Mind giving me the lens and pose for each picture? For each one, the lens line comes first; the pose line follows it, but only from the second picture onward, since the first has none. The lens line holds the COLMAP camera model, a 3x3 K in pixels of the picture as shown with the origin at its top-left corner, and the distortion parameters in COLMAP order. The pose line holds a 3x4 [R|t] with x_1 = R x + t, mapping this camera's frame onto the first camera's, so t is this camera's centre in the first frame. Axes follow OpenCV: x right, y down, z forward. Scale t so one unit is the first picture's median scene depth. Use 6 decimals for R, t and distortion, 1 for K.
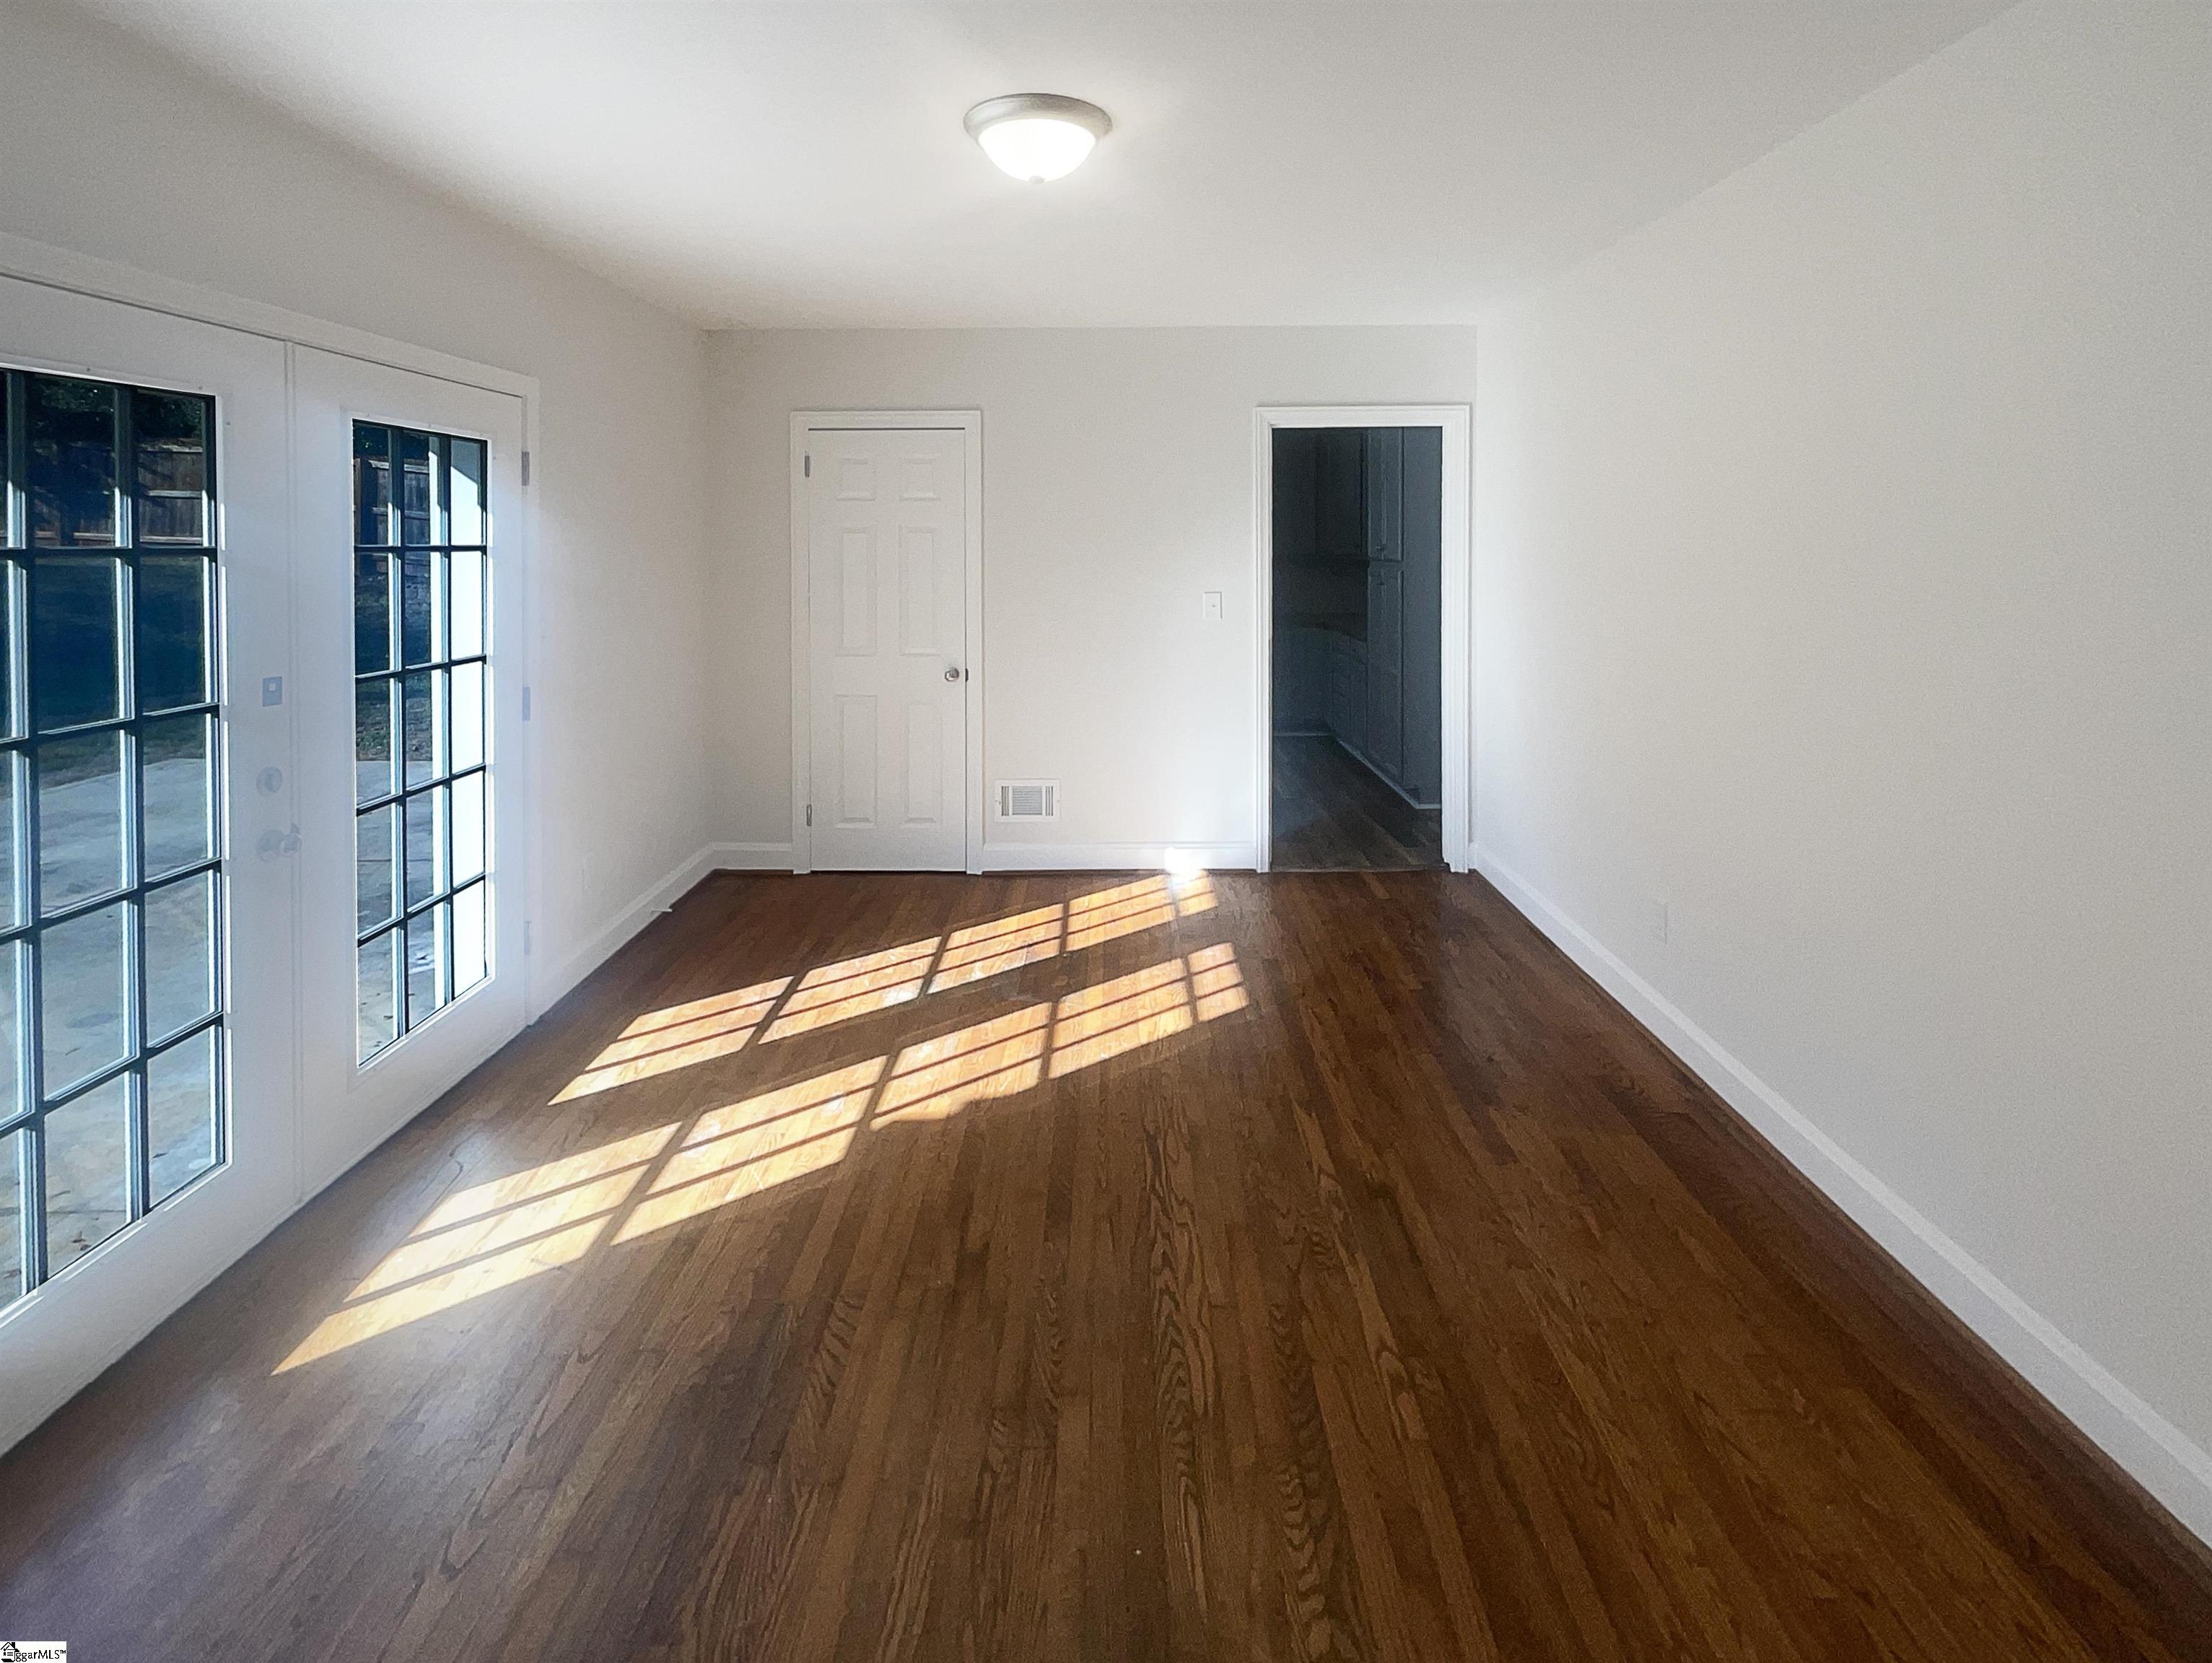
lens RADIAL K [[970.6, 0, 1113.6], [0, 970.6, 824.0], [0, 0, 1]] dist [-0.002878, 0.008445]
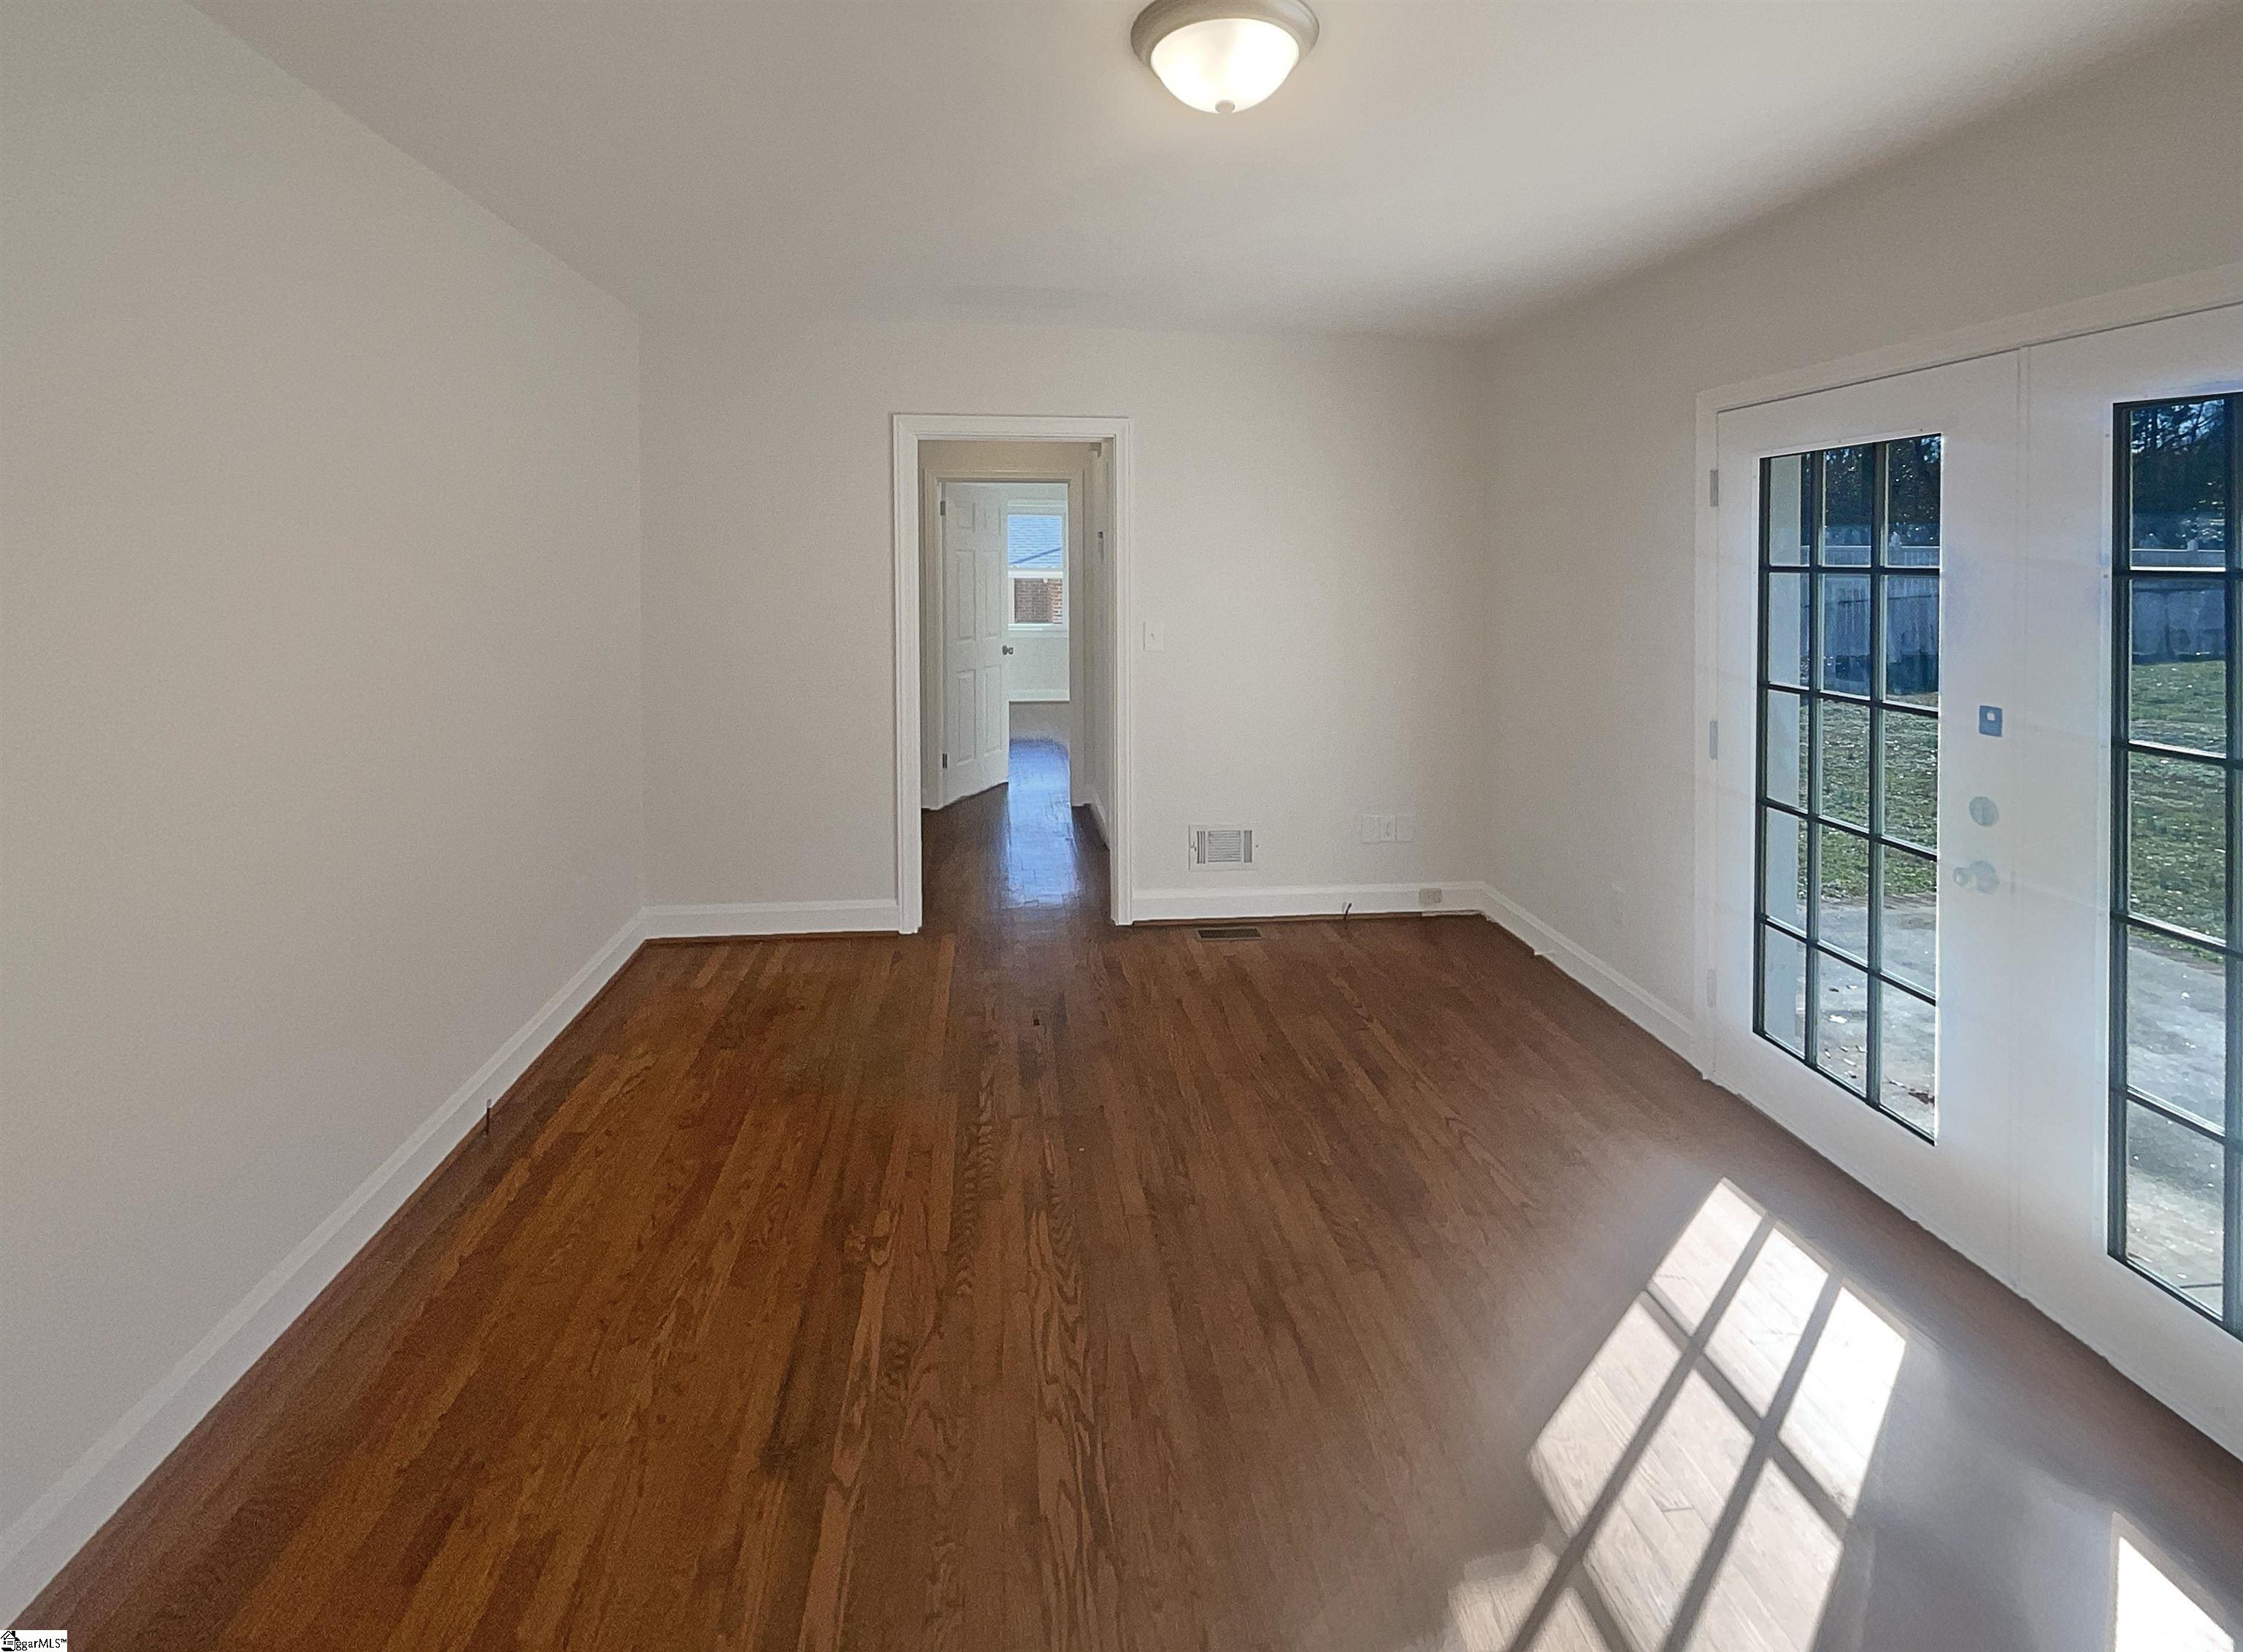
lens RADIAL K [[836.4, 0, 1121.5], [0, 836.4, 826.0], [0, 0, 1]] dist [0.001097, 0.000089]
pose [[-0.990967, 0.035795, -0.129237, 0.096890], [-0.042755, 0.829093, 0.557473, -0.424796], [0.127104, 0.557963, -0.820074, 1.453914]]
